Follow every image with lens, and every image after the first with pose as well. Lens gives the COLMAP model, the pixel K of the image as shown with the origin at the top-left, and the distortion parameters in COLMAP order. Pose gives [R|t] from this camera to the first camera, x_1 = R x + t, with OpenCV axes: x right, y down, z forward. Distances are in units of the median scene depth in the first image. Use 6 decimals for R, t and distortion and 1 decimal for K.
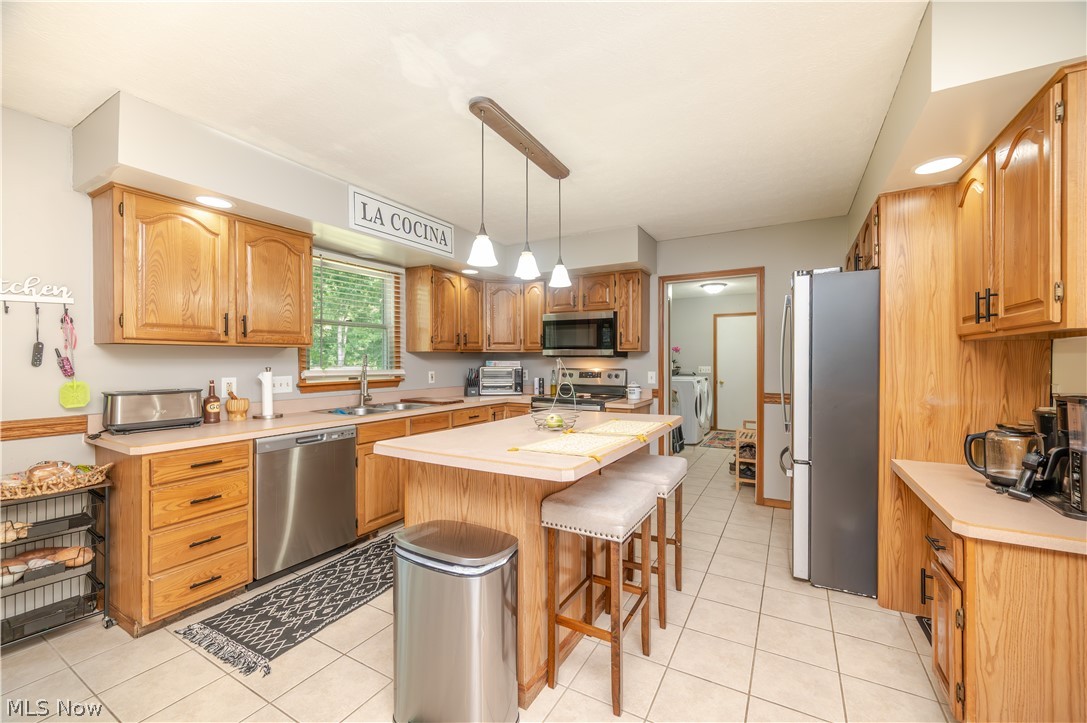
lens RADIAL K [[434.1, 0, 543.5], [0, 434.1, 361.5], [0, 0, 1]] dist [-0.000583, -0.000150]
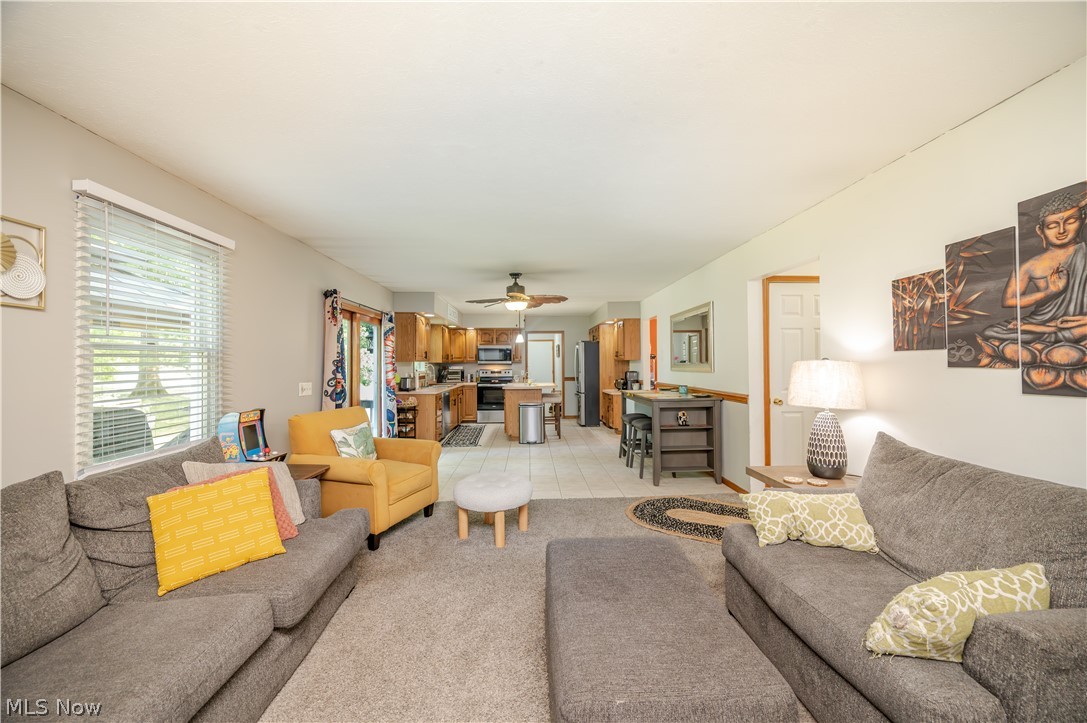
lens RADIAL K [[434.1, 0, 543.5], [0, 434.1, 361.5], [0, 0, 1]] dist [-0.000583, -0.000150]
pose [[0.850894, -0.004781, 0.525316, -1.406292], [0.009592, 0.999933, -0.006436, -0.012436], [-0.525250, 0.010516, 0.850883, -1.697229]]
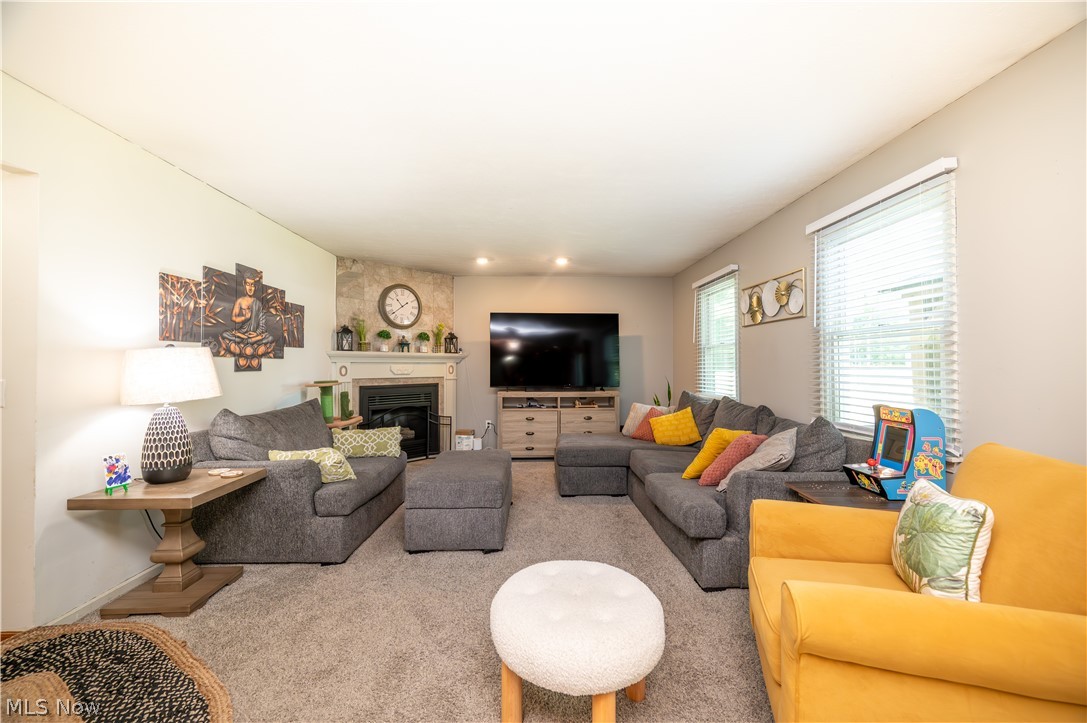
lens RADIAL K [[429.1, 0, 546.0], [0, 429.1, 358.4], [0, 0, 1]] dist [-0.001399, 0.000189]
pose [[-0.854794, -0.004873, -0.518944, -0.560544], [0.000874, 0.999941, -0.010829, 0.016308], [0.518966, -0.009710, -0.854740, -0.122440]]
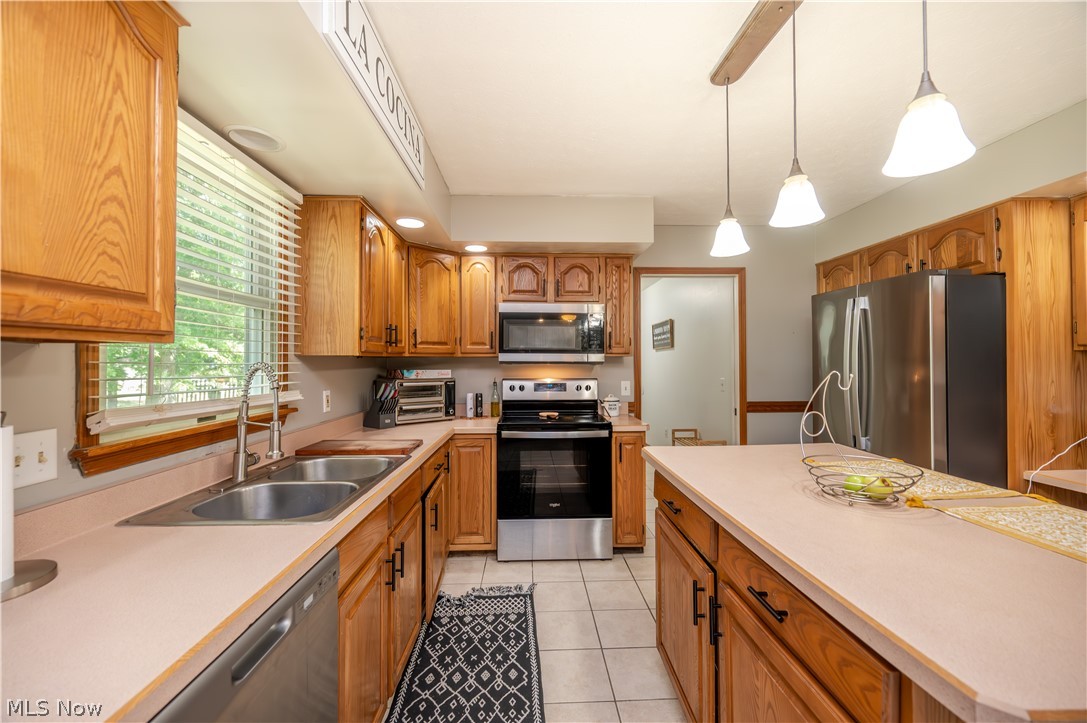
lens RADIAL K [[436.0, 0, 547.3], [0, 436.0, 356.3], [0, 0, 1]] dist [0.000902, 0.000218]
pose [[0.844941, 0.004297, 0.534842, -0.494865], [0.005016, 0.999860, -0.015958, -0.017335], [-0.534836, 0.016166, 0.844802, 0.584073]]
